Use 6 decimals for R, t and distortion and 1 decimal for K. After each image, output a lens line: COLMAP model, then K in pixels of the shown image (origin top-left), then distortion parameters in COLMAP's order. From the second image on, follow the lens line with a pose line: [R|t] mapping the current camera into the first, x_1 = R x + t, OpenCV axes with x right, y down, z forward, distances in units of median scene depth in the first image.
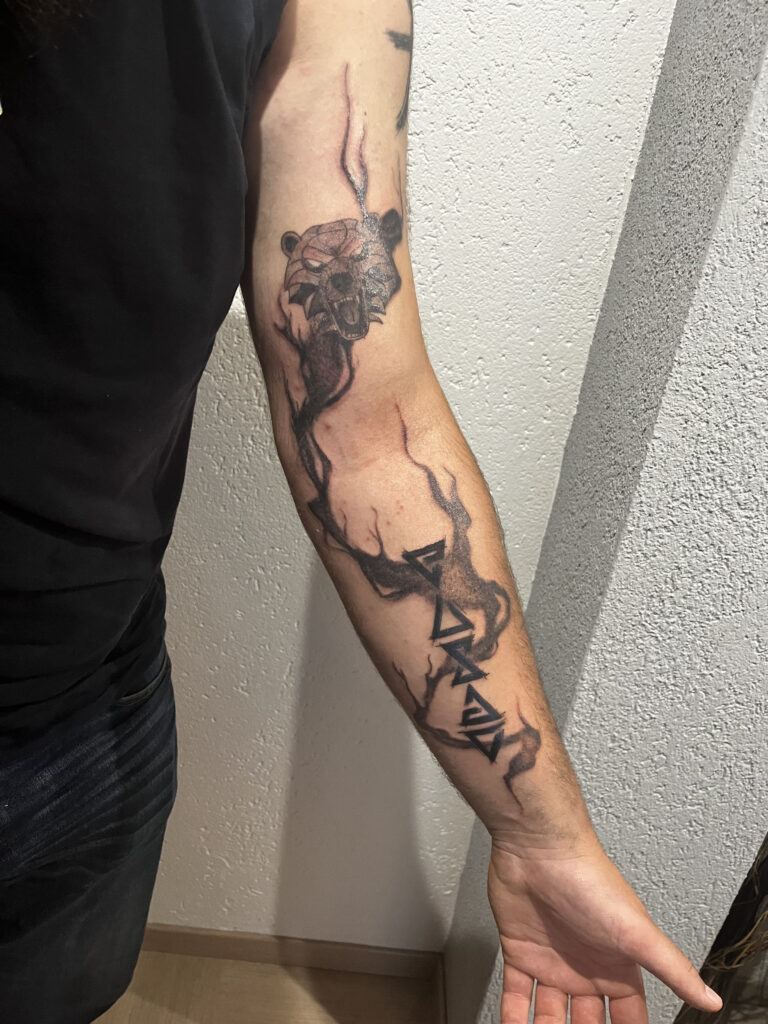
lens RADIAL K [[853.2, 0, 384.0], [0, 853.2, 512.0], [0, 0, 1]] dist [0.088699, -0.002117]
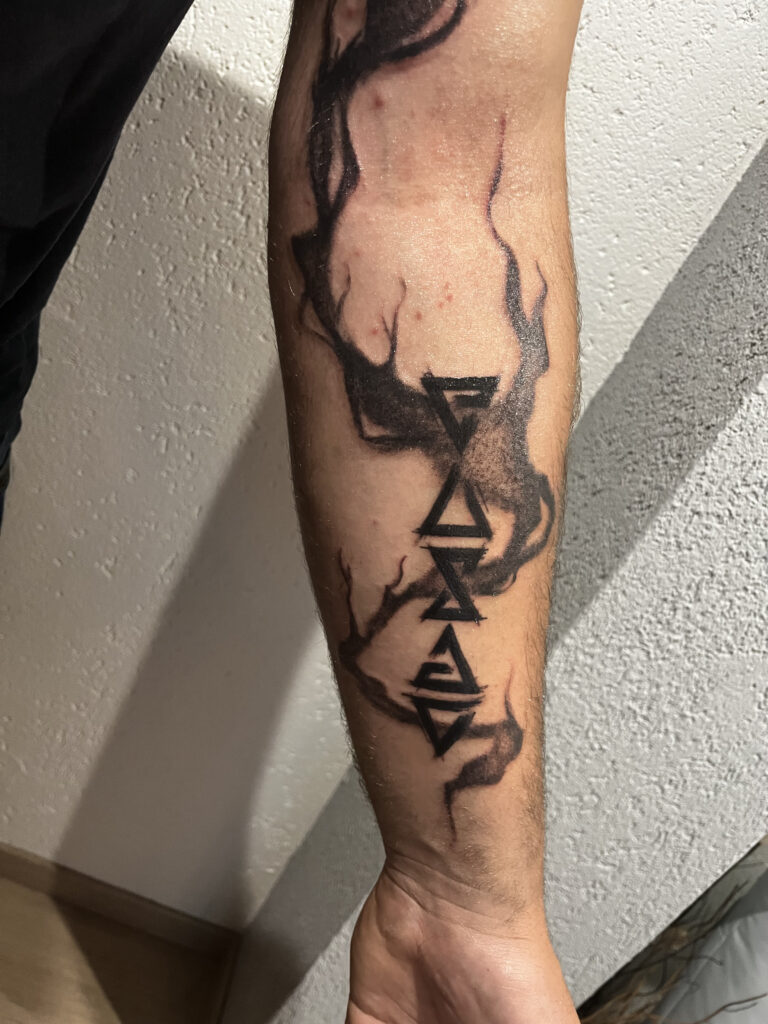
lens RADIAL K [[791.1, 0, 384.0], [0, 791.1, 512.0], [0, 0, 1]] dist [0.047573, -0.002765]
pose [[0.942074, 0.317444, 0.108285, -0.023094], [-0.319541, 0.947570, 0.002132, 0.102368], [-0.101931, -0.036610, 0.994118, 0.330267]]
